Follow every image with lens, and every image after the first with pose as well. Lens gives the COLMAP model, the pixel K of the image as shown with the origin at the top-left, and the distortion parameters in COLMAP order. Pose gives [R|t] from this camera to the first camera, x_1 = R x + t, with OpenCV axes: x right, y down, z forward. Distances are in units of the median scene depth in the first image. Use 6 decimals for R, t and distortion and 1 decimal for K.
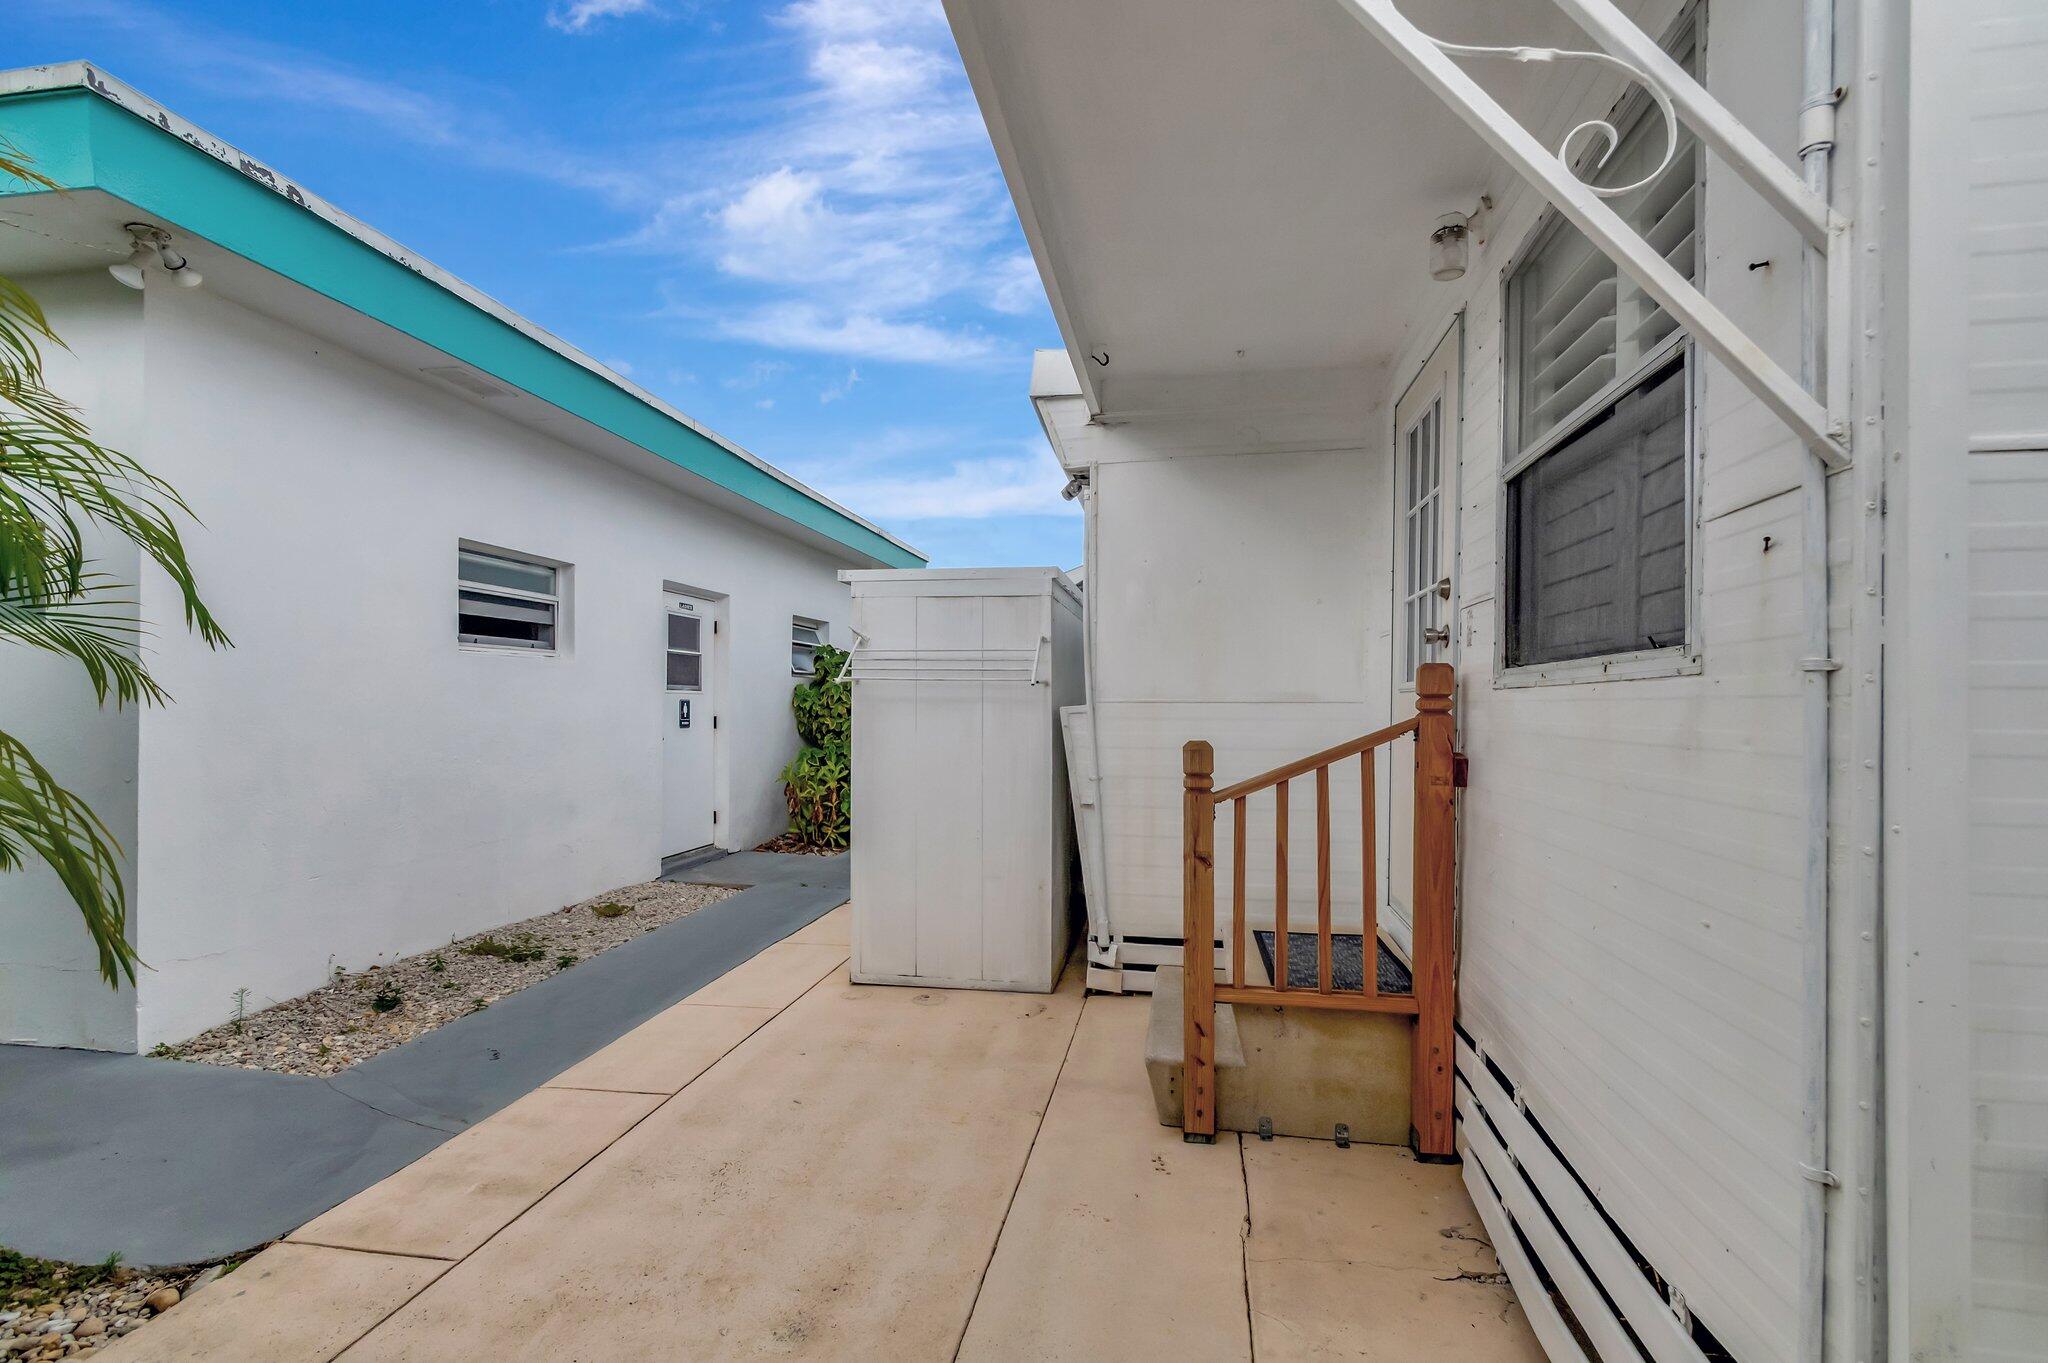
lens RADIAL K [[897.8, 0, 1024.0], [0, 897.8, 681.5], [0, 0, 1]] dist [0.001137, 0.000220]
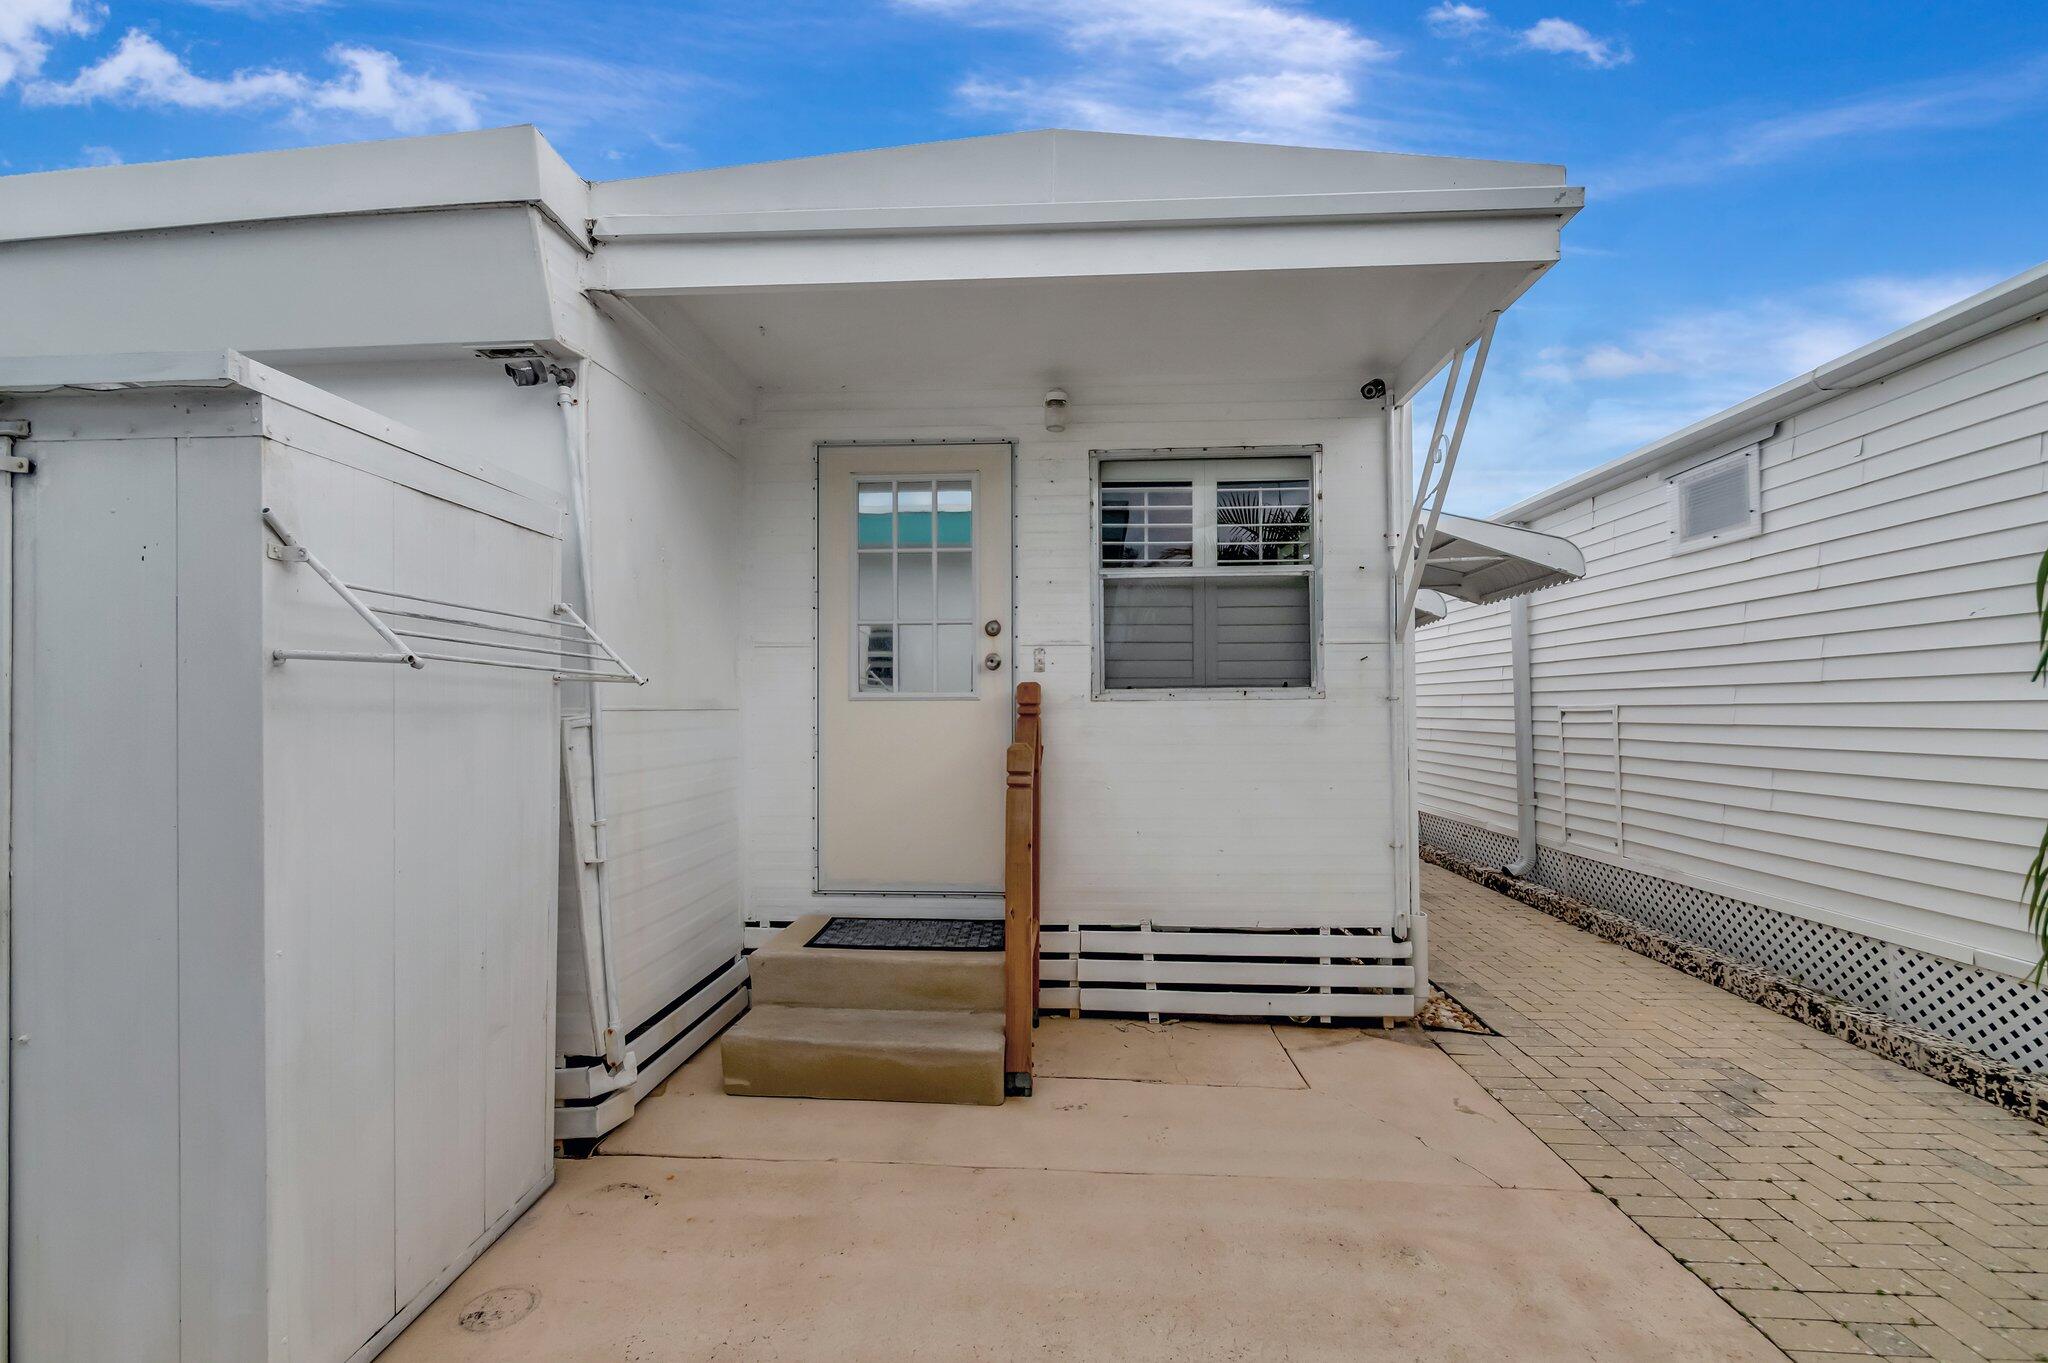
lens RADIAL K [[876.5, 0, 1037.3], [0, 876.5, 701.9], [0, 0, 1]] dist [-0.012661, 0.000052]
pose [[-0.125779, 0.008269, 0.992024, -1.115644], [-0.017037, 0.999800, -0.010494, 0.030683], [-0.991912, -0.018221, -0.125613, 1.380196]]
